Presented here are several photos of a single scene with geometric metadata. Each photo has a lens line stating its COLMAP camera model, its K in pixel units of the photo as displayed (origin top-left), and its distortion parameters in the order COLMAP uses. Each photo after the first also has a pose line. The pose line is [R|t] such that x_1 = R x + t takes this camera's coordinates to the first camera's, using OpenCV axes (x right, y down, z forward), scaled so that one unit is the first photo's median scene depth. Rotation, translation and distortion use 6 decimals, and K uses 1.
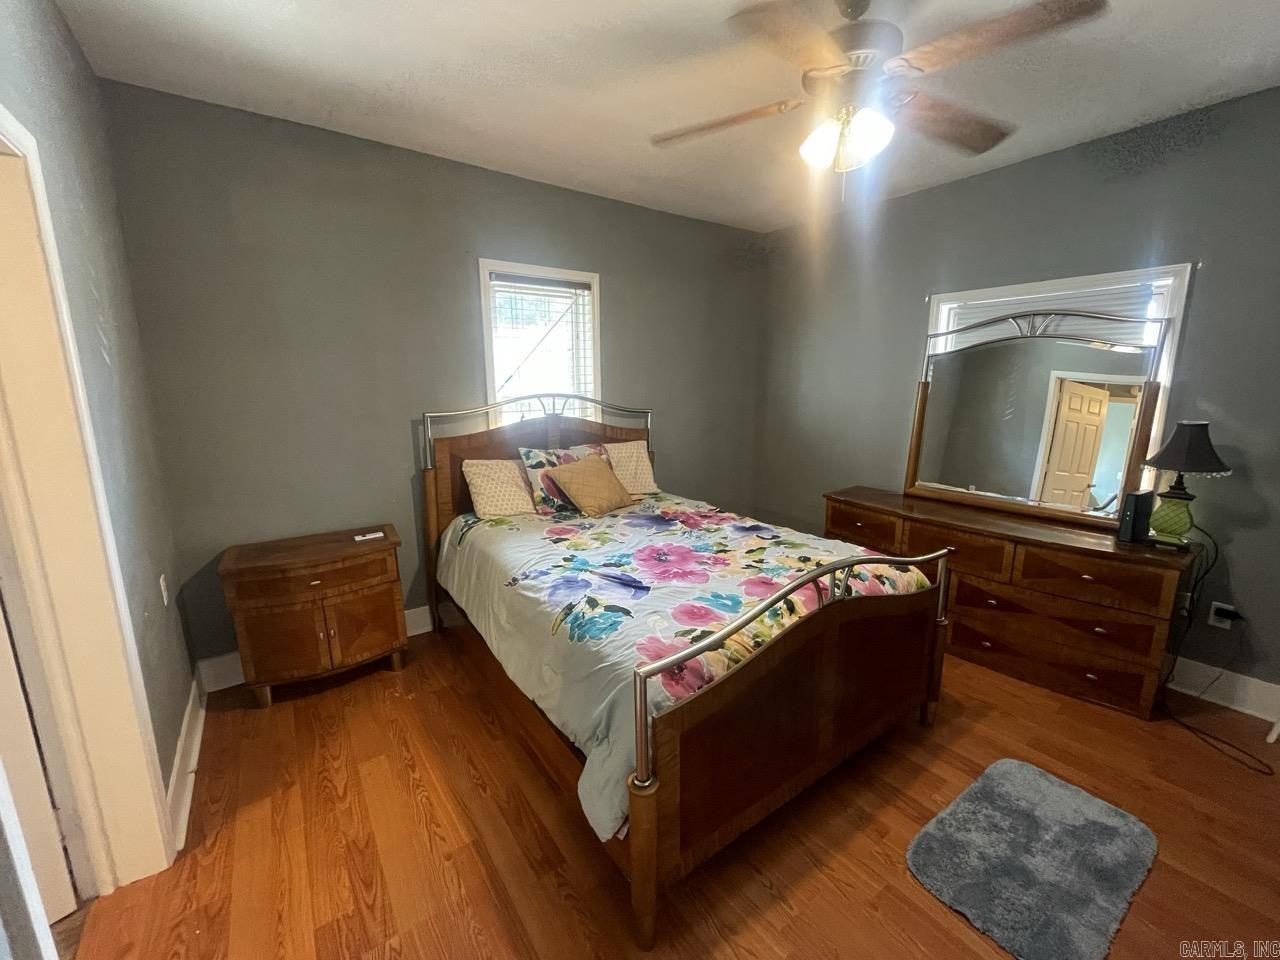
lens RADIAL K [[513.0, 0, 641.6], [0, 513.0, 480.9], [0, 0, 1]] dist [-0.002959, -0.000202]
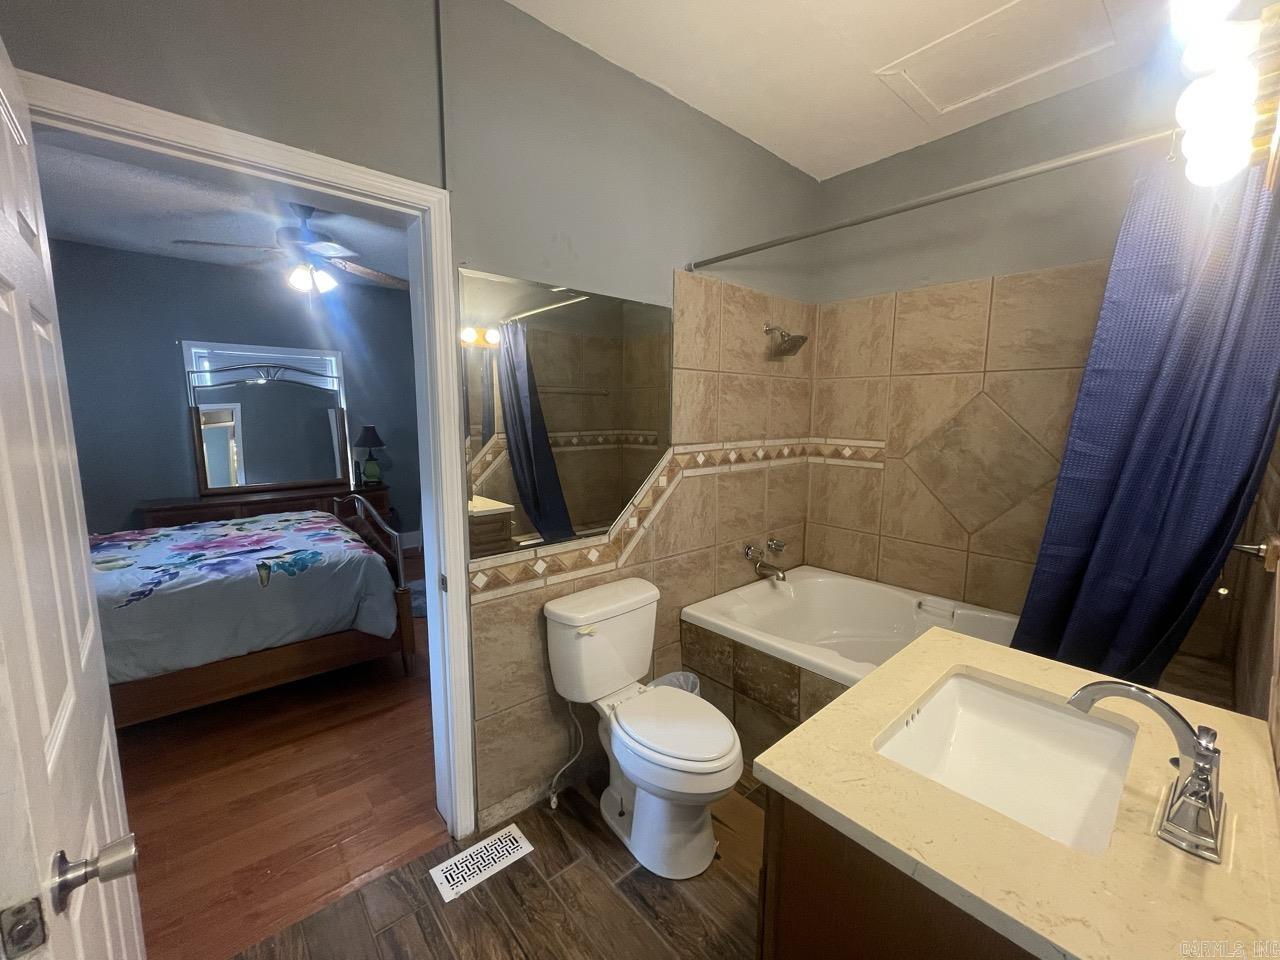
lens RADIAL K [[513.0, 0, 642.9], [0, 513.0, 478.2], [0, 0, 1]] dist [-0.002959, -0.000202]
pose [[-0.109476, -0.122104, 0.986461, -1.202150], [0.197245, 0.970022, 0.141959, 0.024902], [-0.974222, 0.210116, -0.082110, 0.073211]]
